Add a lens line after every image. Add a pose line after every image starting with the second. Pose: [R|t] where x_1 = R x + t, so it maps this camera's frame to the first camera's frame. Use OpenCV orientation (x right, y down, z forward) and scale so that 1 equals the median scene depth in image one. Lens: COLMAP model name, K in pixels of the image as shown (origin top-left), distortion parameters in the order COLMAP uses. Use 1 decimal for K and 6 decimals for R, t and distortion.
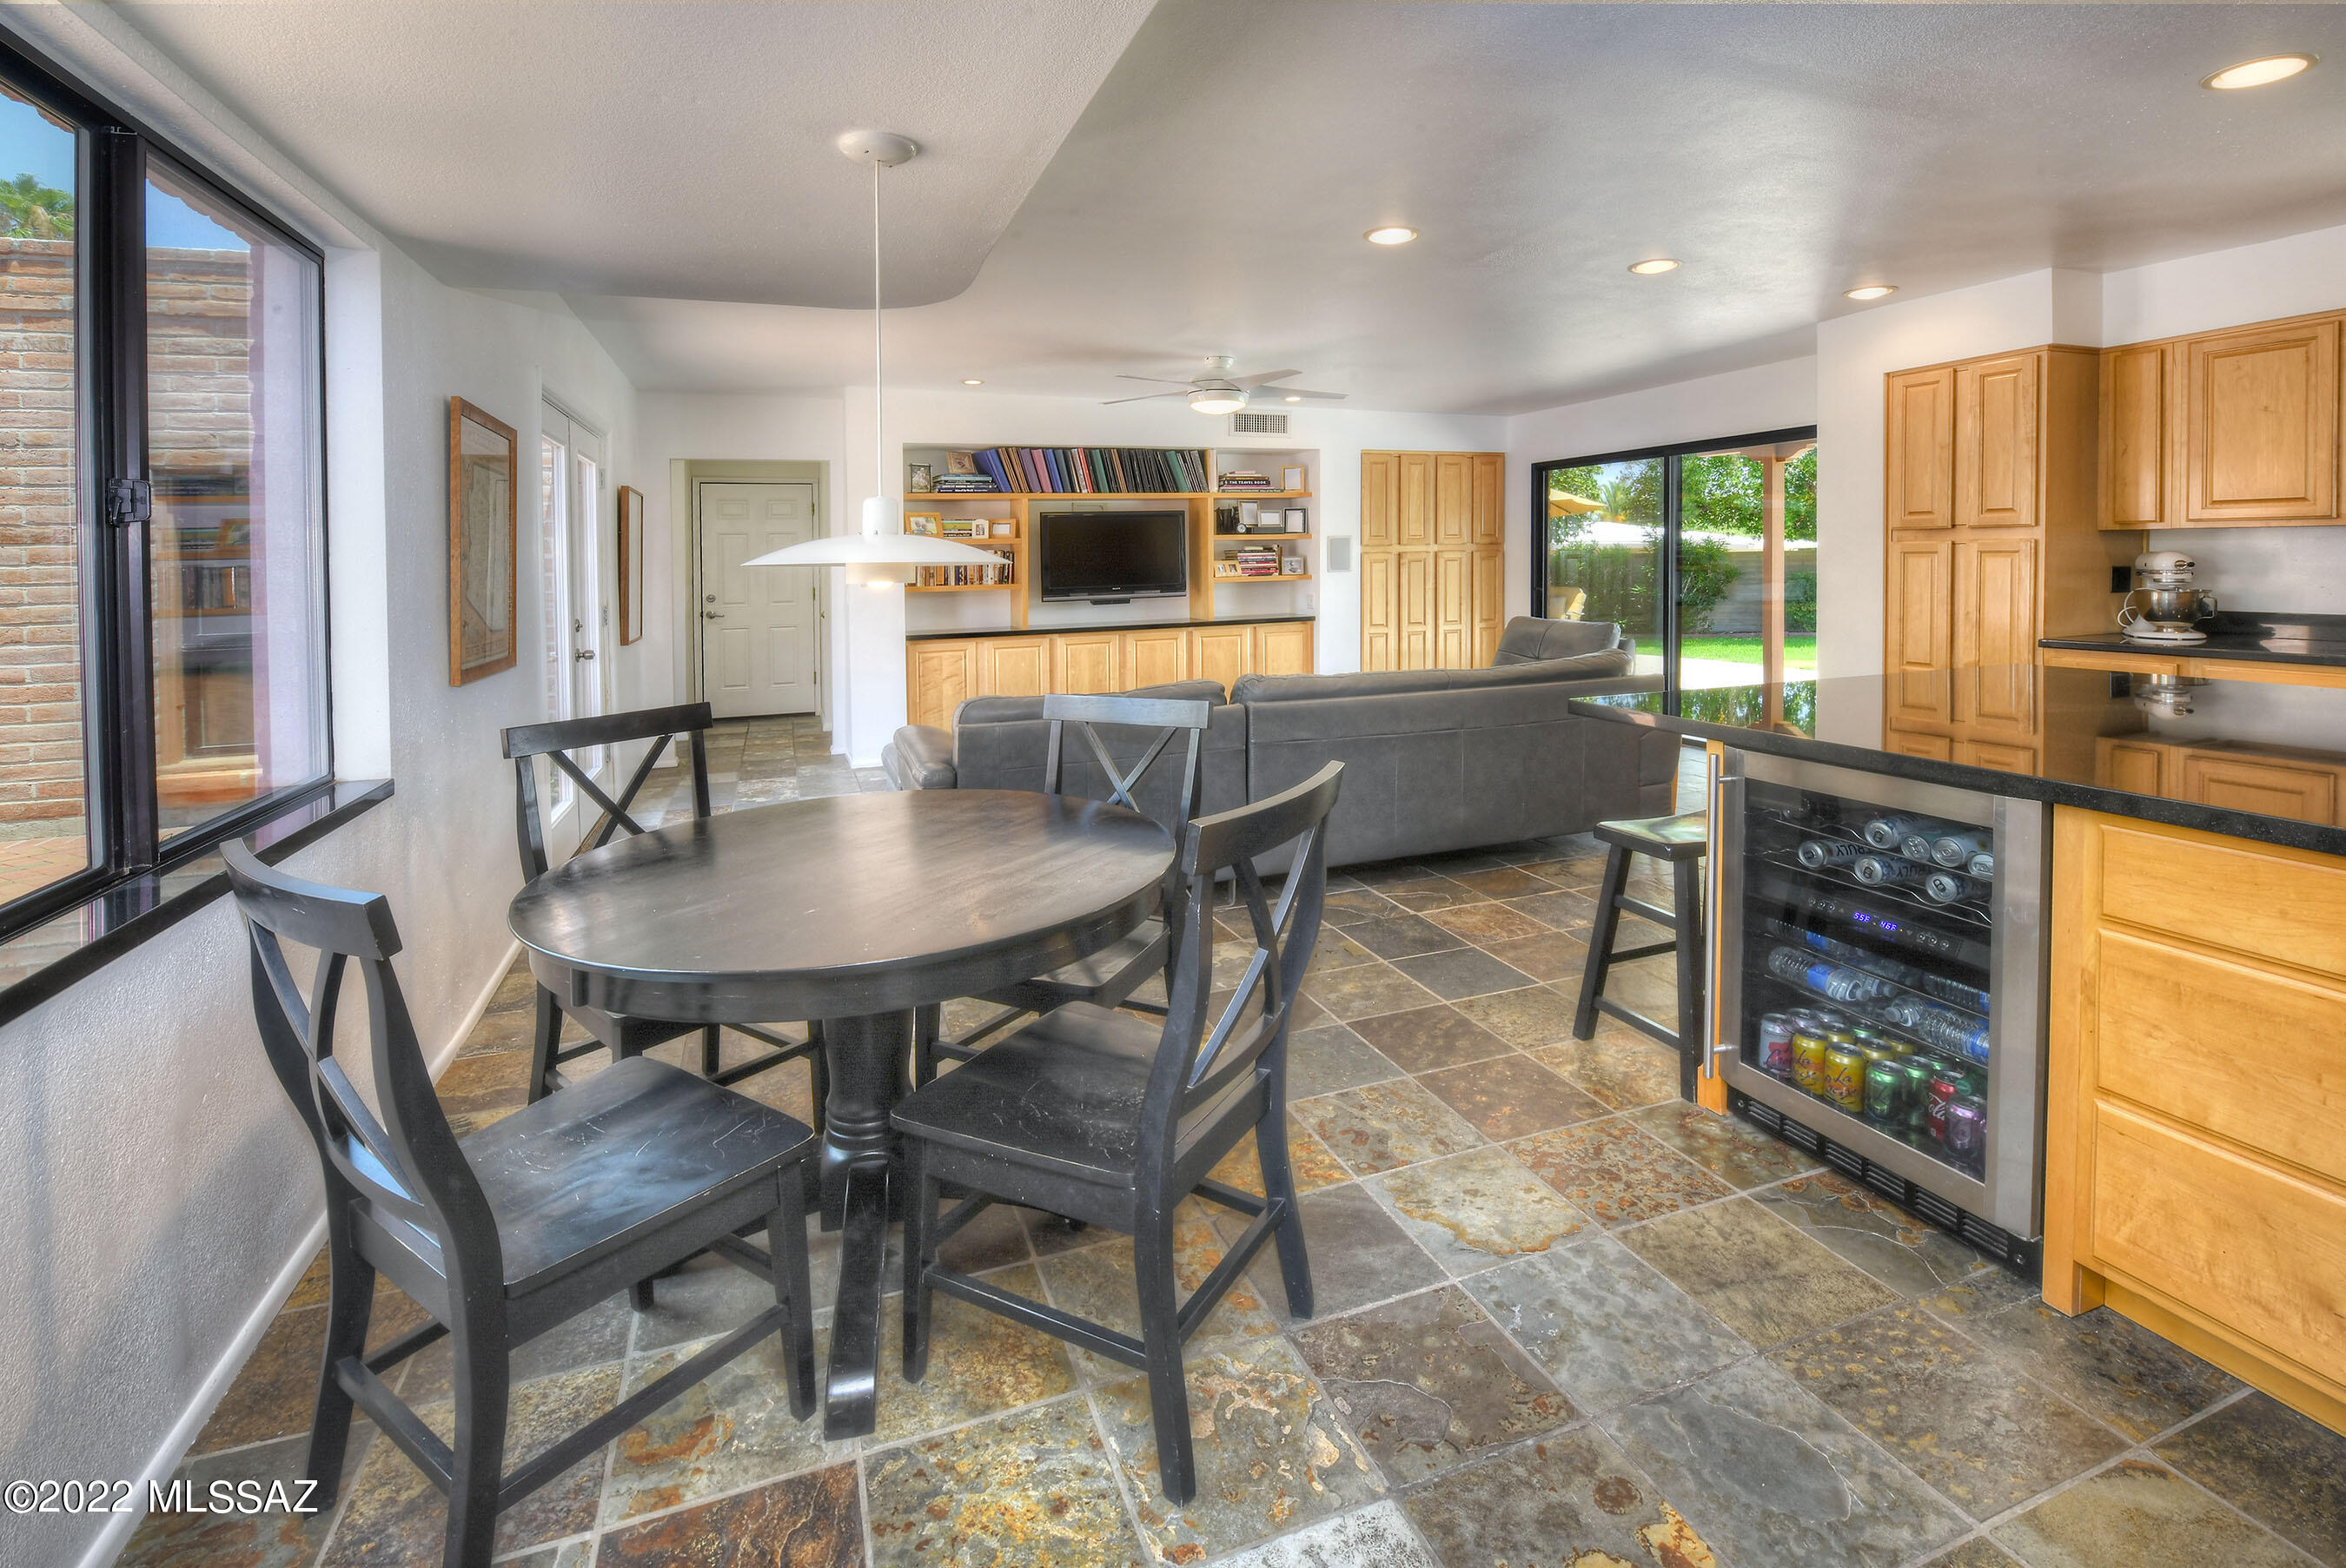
lens RADIAL K [[1052.4, 0, 1142.7], [0, 1052.4, 587.1], [0, 0, 1]] dist [-0.004680, -0.000738]
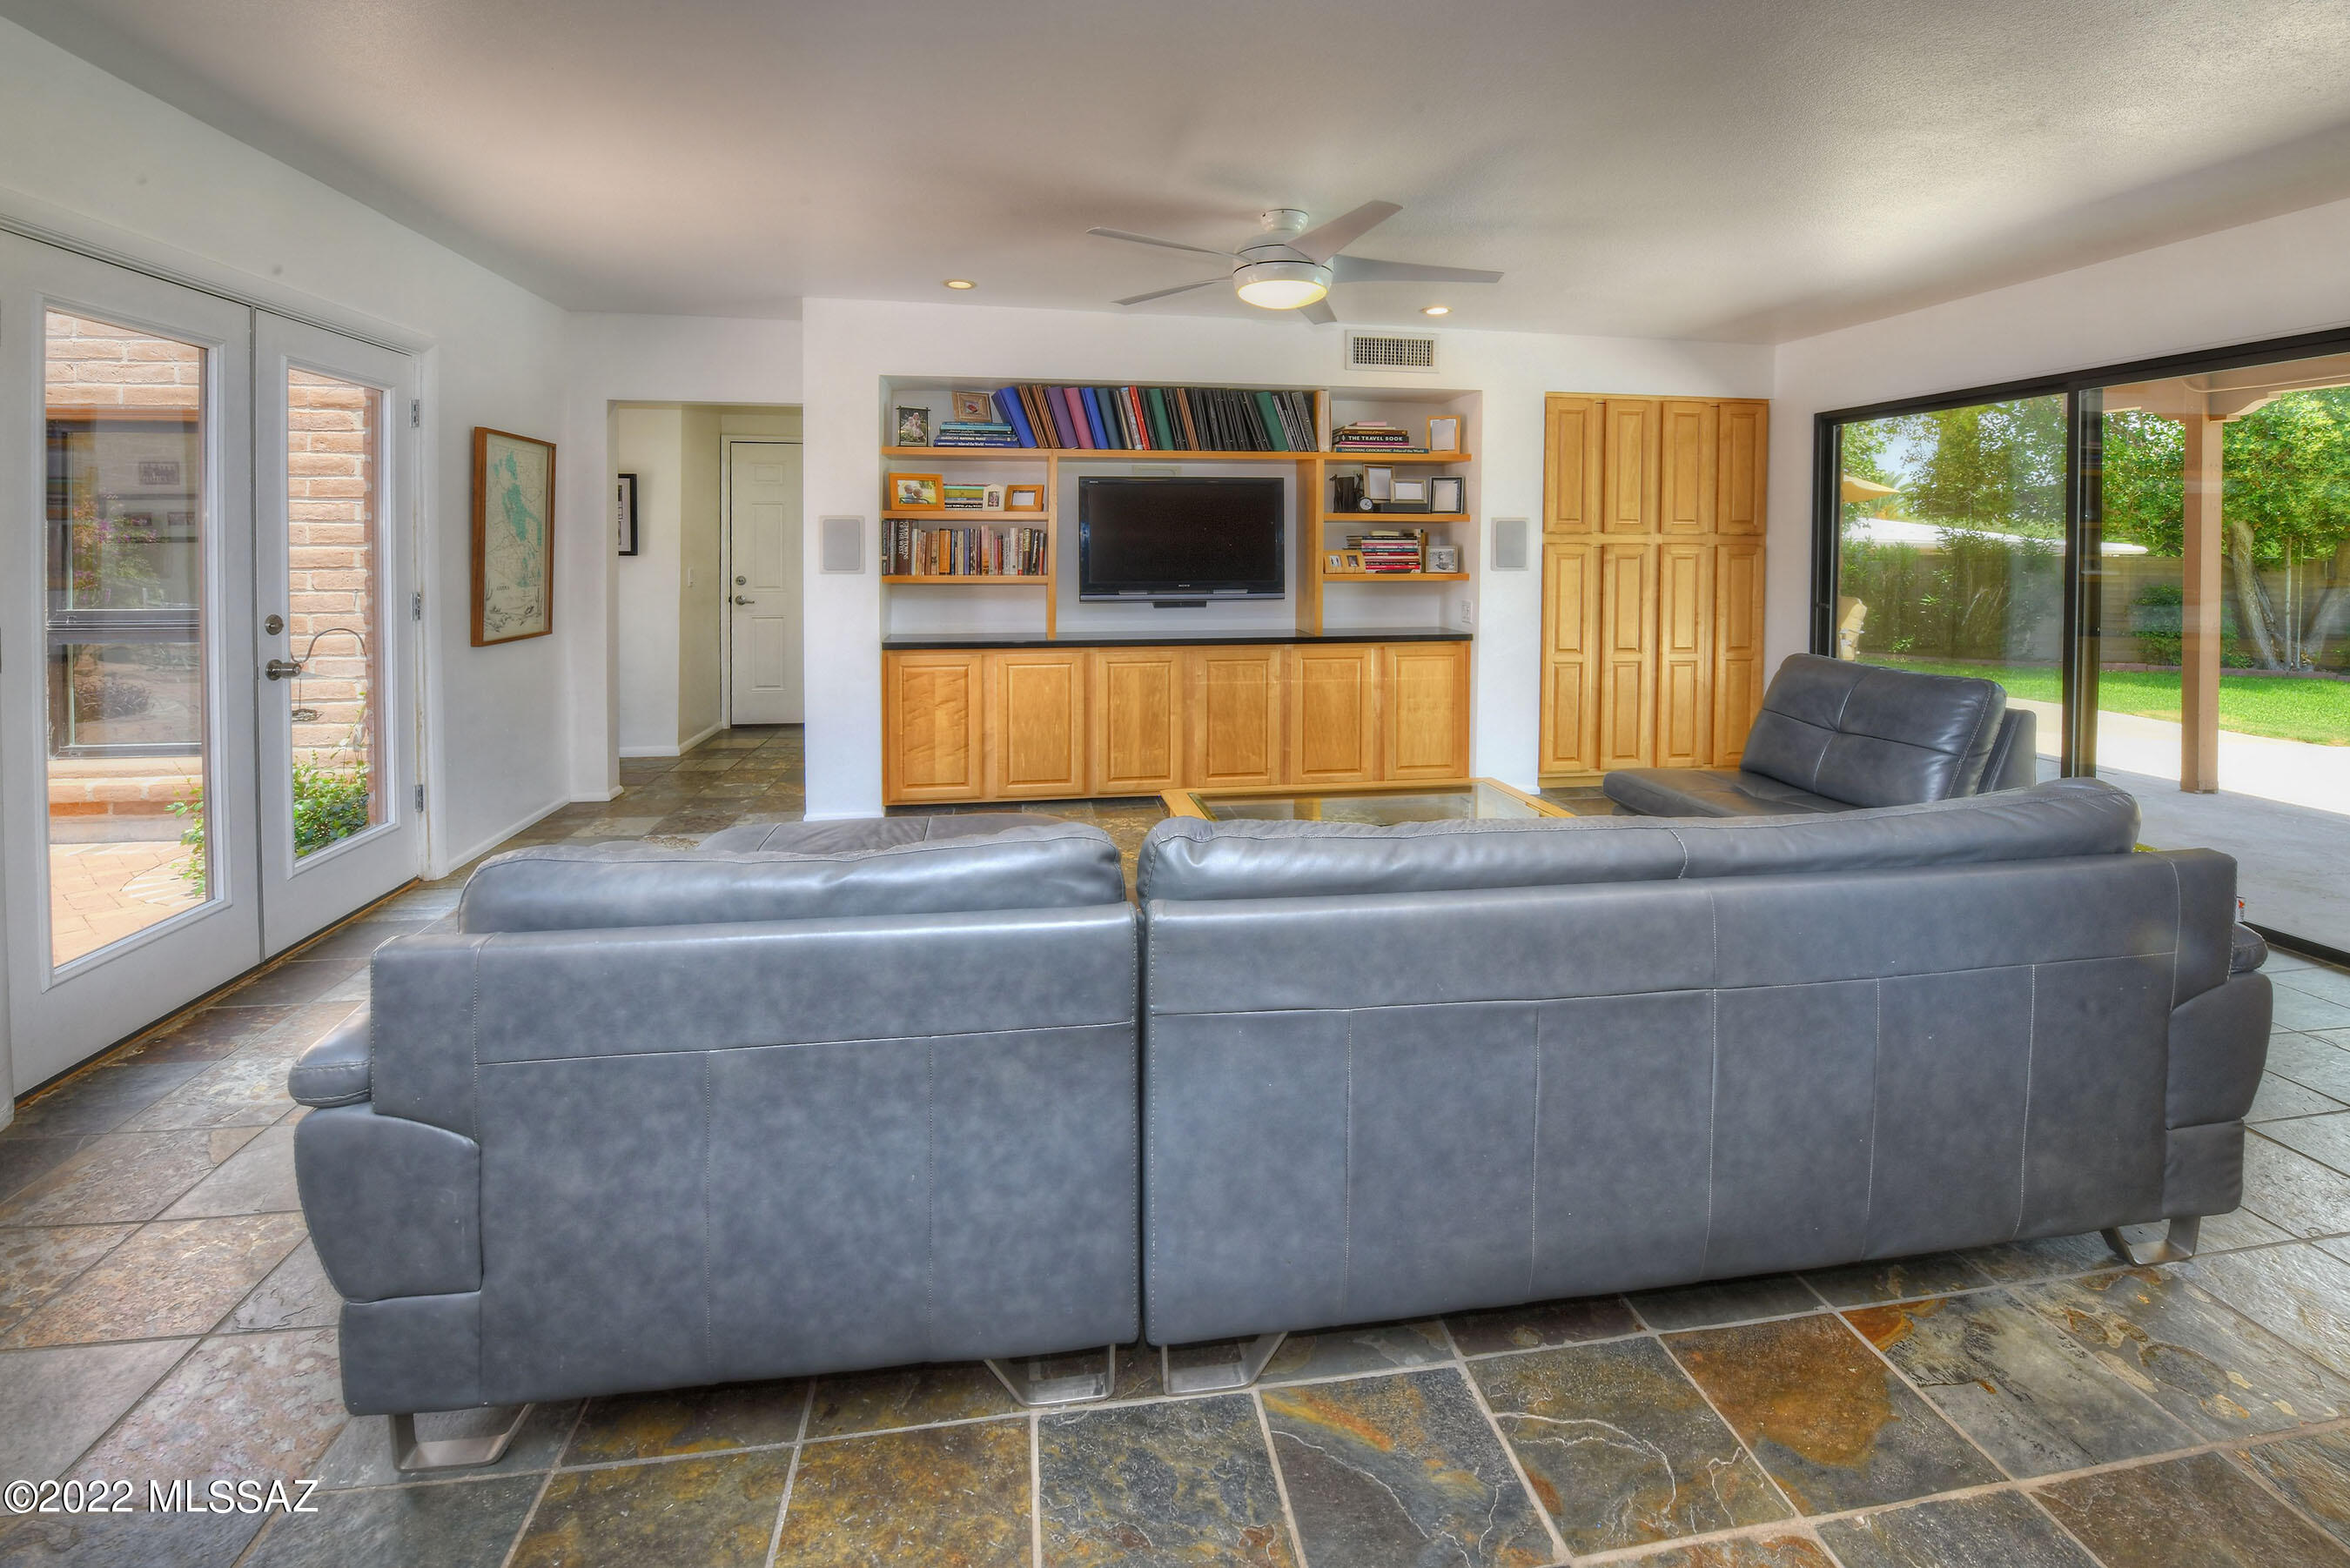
lens RADIAL K [[1012.8, 0, 1202.8], [0, 1012.8, 551.7], [0, 0, 1]] dist [-0.004580, -0.000168]
pose [[0.987892, 0.024736, -0.153157, 0.090765], [-0.027807, 0.999452, -0.017940, -0.009527], [0.152629, 0.021982, 0.988039, 0.320867]]
